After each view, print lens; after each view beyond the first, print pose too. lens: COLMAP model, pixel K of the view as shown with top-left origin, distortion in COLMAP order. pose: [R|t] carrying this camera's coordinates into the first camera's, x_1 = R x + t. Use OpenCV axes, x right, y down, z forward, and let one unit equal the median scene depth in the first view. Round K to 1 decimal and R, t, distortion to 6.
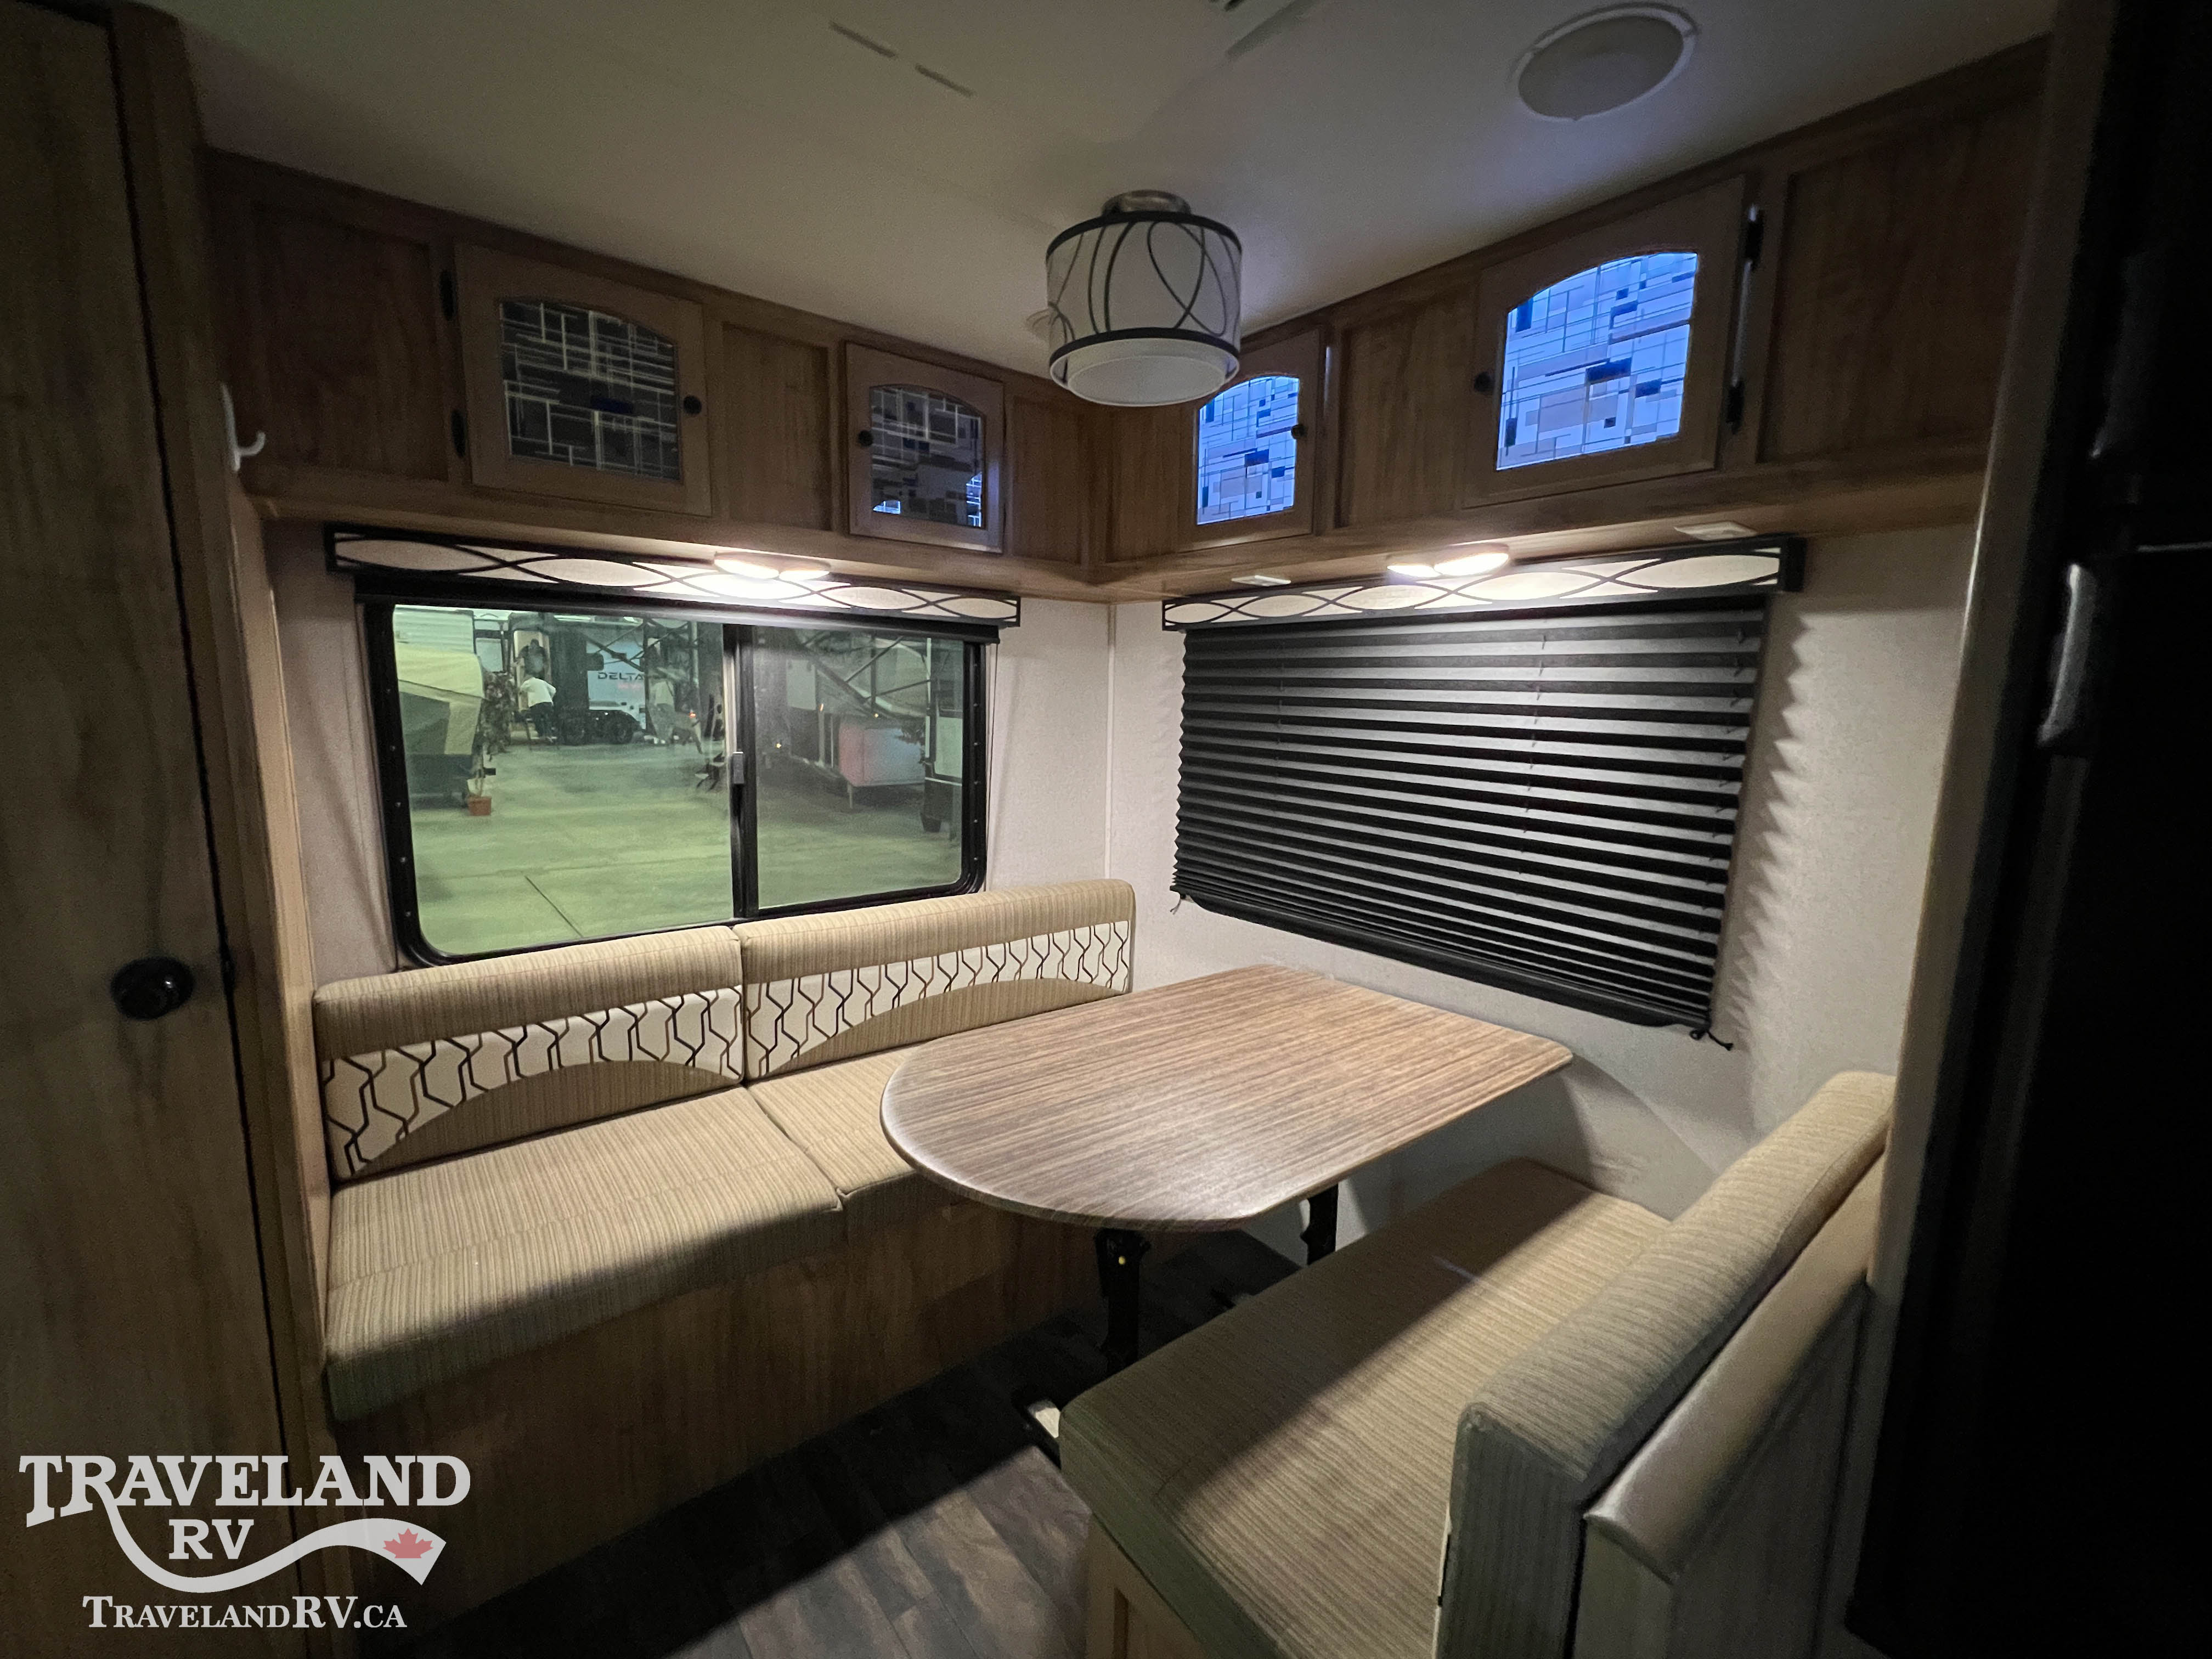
lens RADIAL K [[920.9, 0, 1111.8], [0, 920.9, 829.6], [0, 0, 1]] dist [-0.001547, 0.000618]
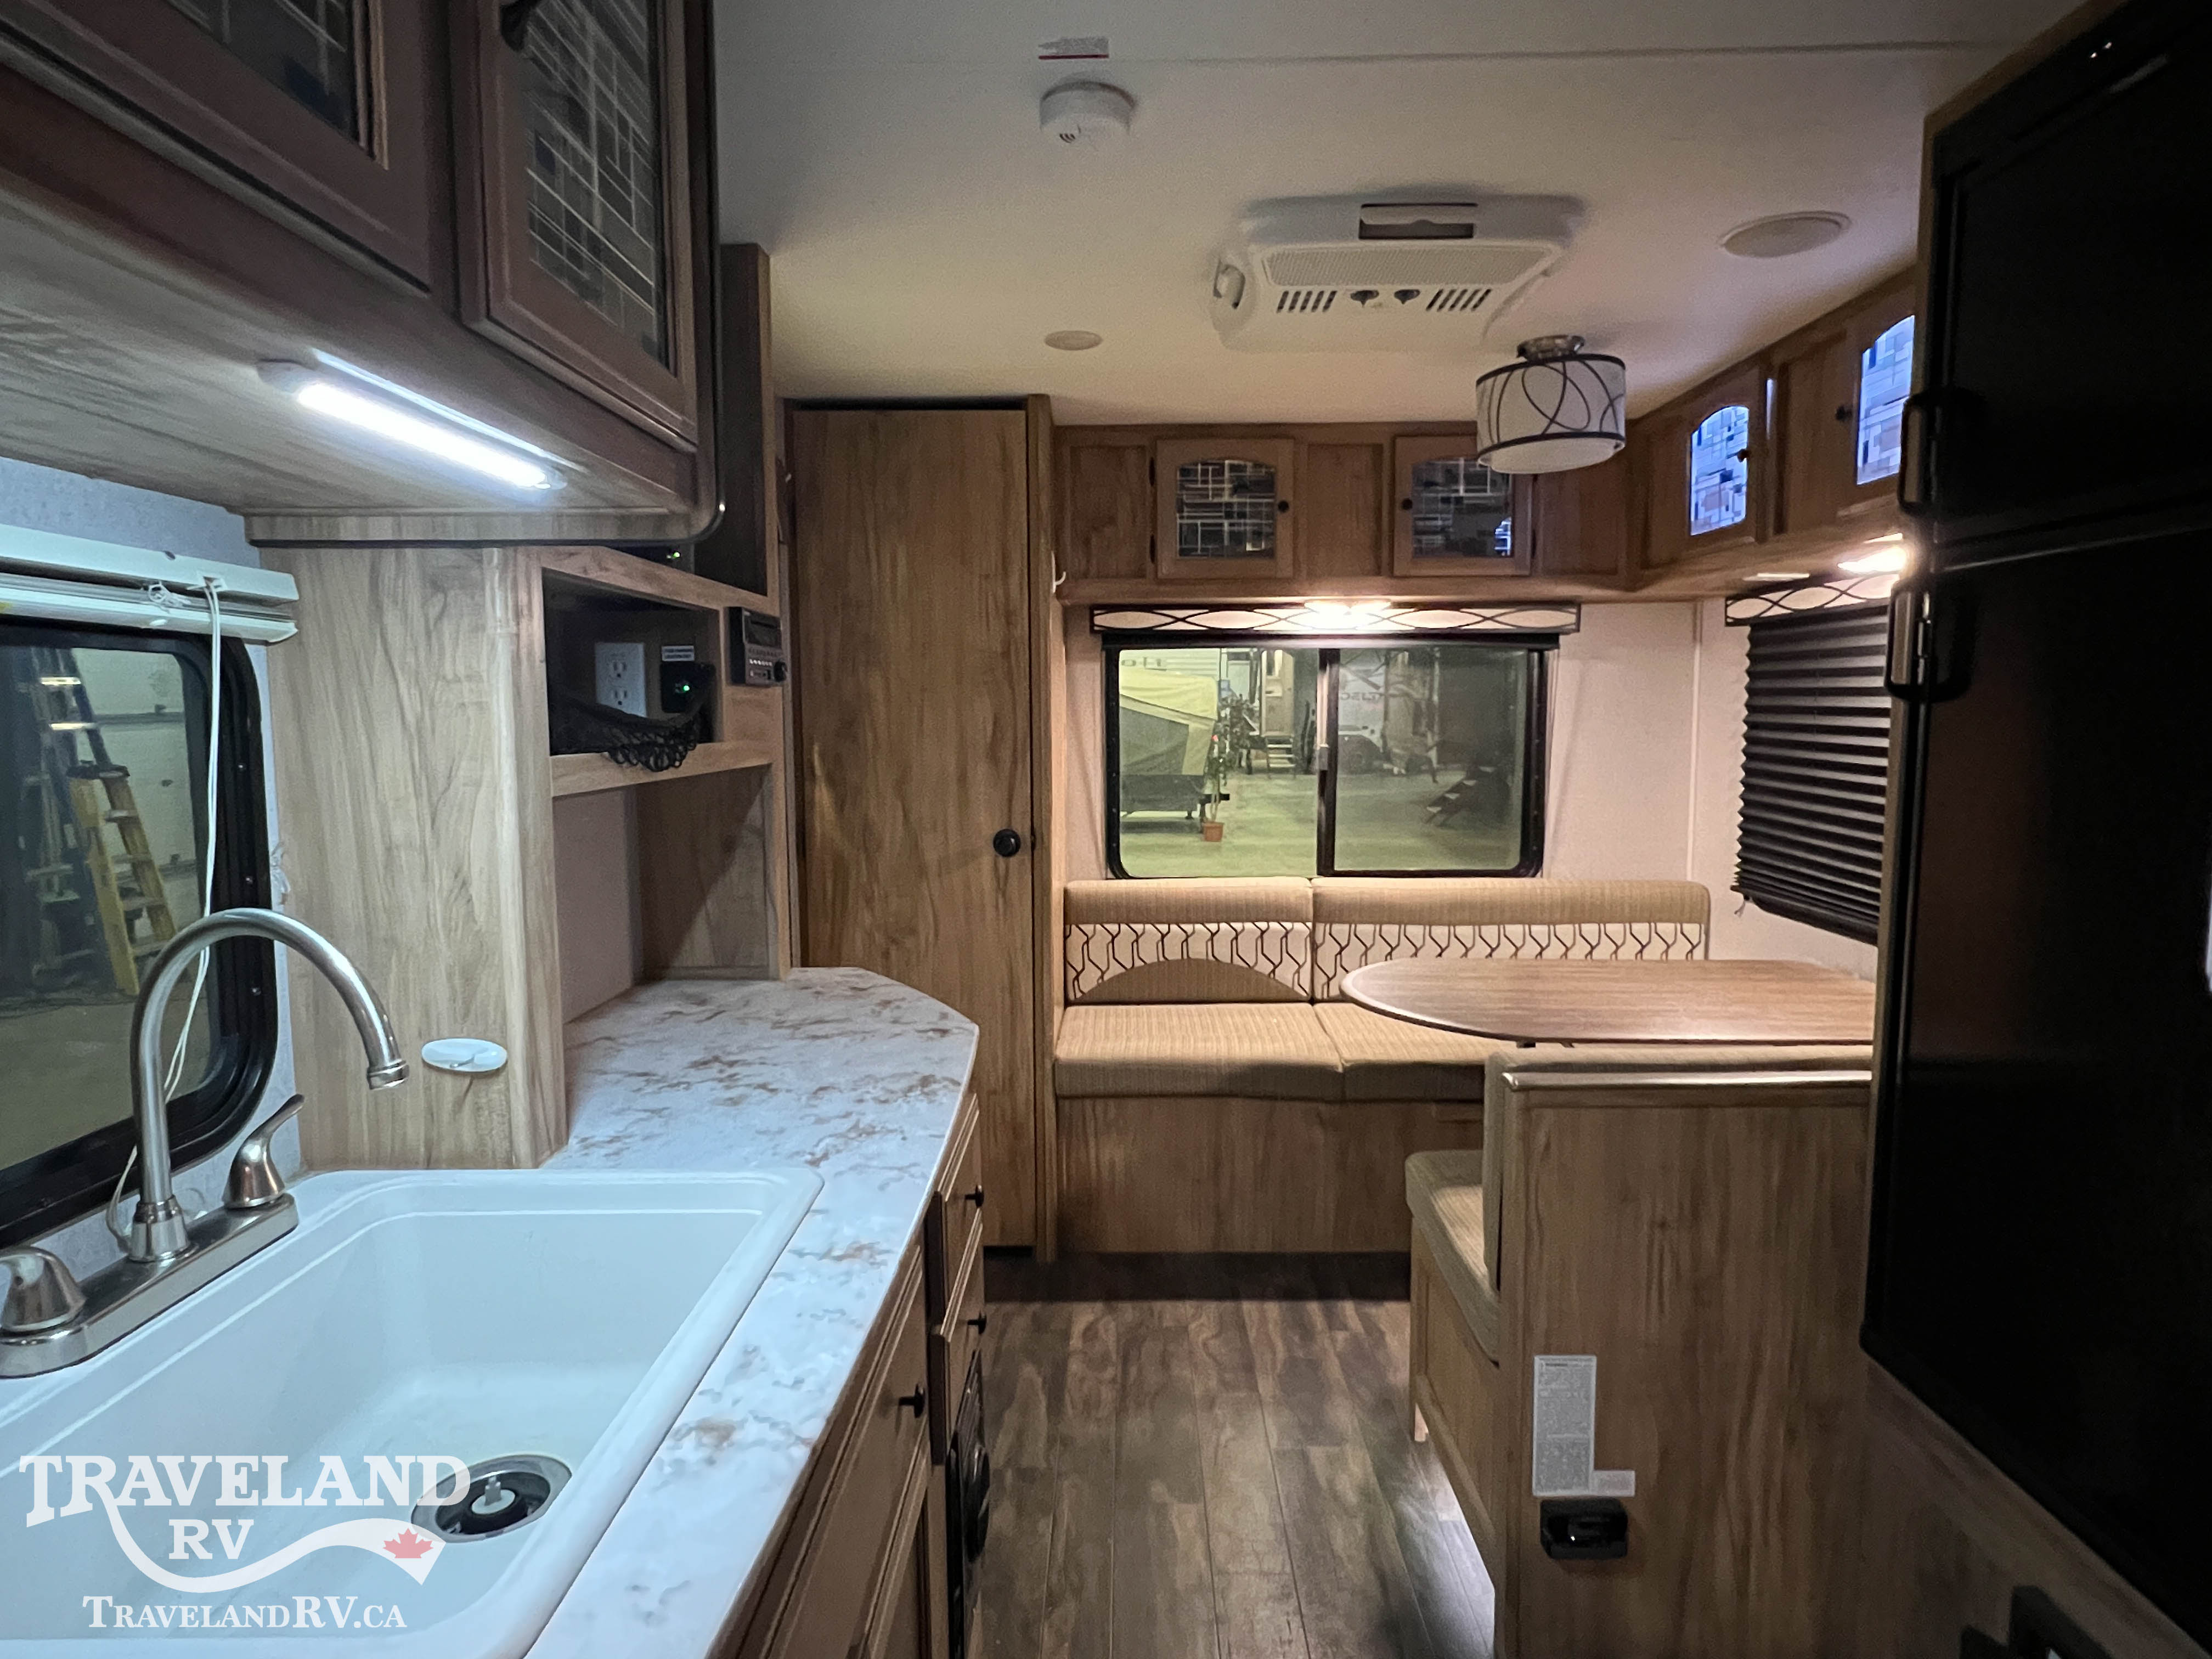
lens RADIAL K [[1248.8, 0, 1107.8], [0, 1248.8, 822.2], [0, 0, 1]] dist [0.002995, -0.001140]
pose [[0.764319, 0.033064, -0.643990, 0.655188], [-0.071934, 0.996823, -0.034195, 0.139493], [0.640814, 0.072460, 0.764269, -0.699863]]
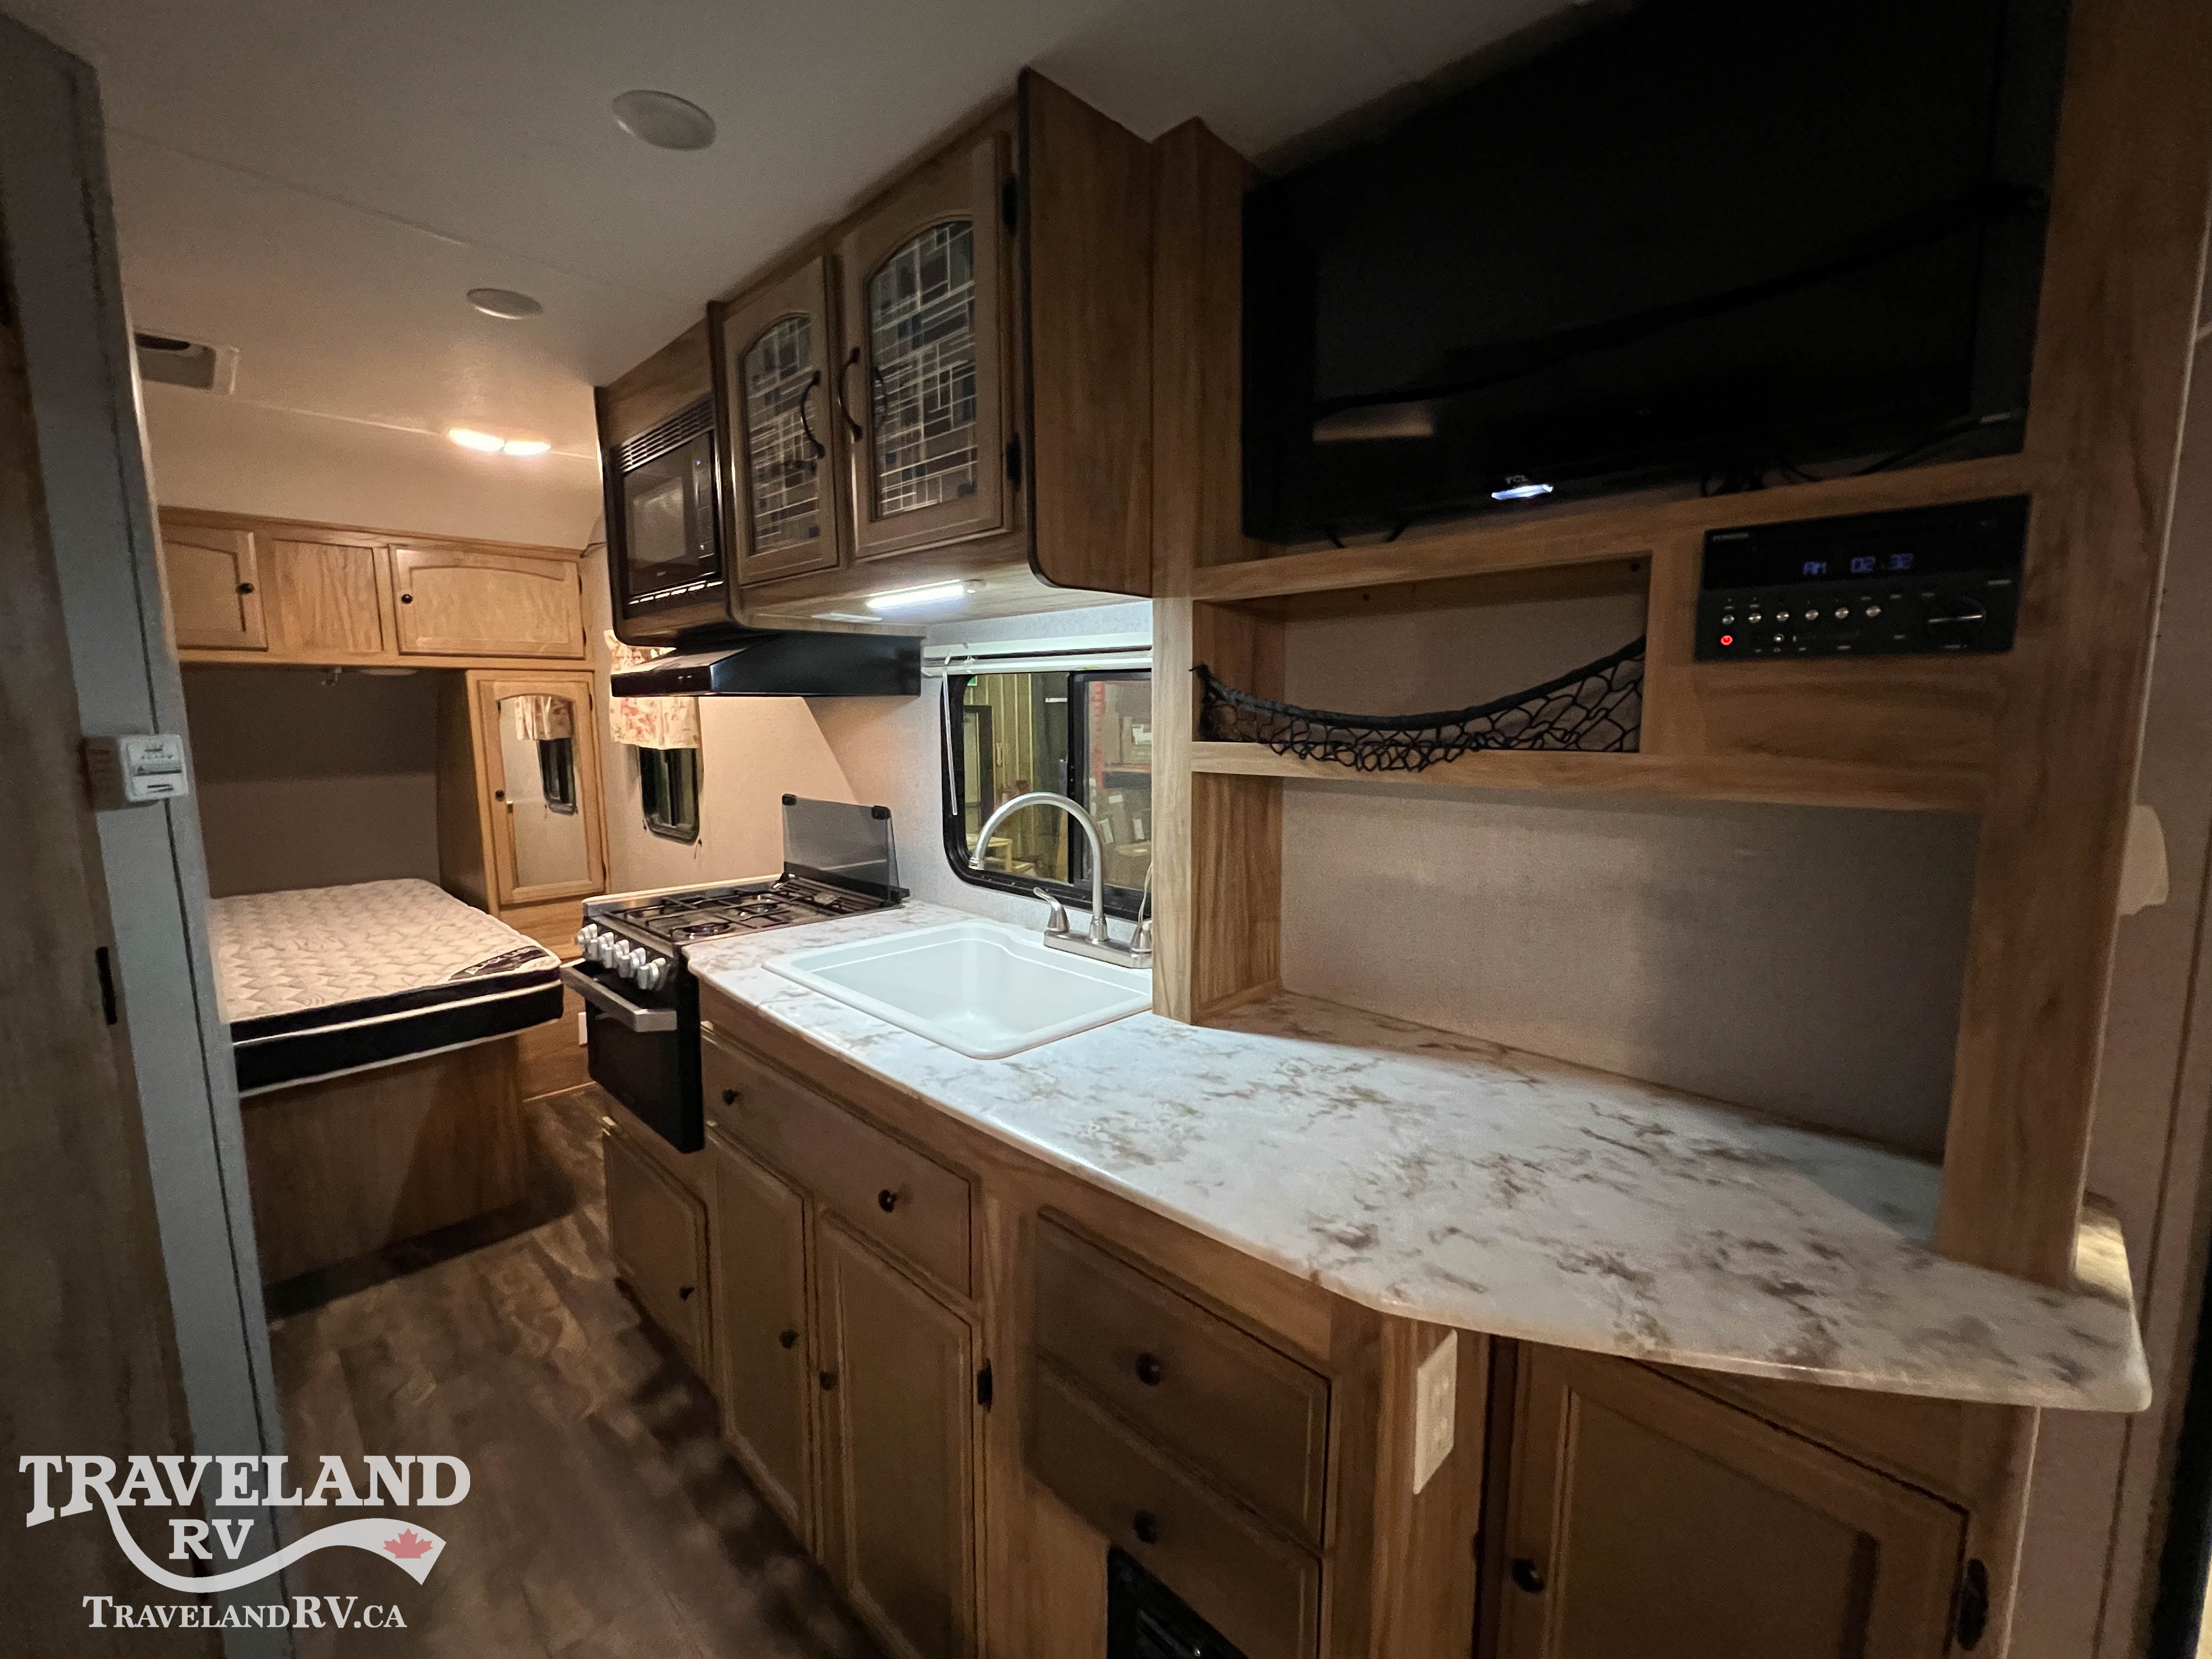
lens RADIAL K [[920.9, 0, 1117.3], [0, 920.9, 829.4], [0, 0, 1]] dist [-0.001547, 0.000618]
pose [[-0.993143, -0.005177, -0.116793, 0.016276], [-0.036543, 0.962707, 0.268068, -0.043501], [0.111049, 0.270498, -0.956294, 0.467306]]
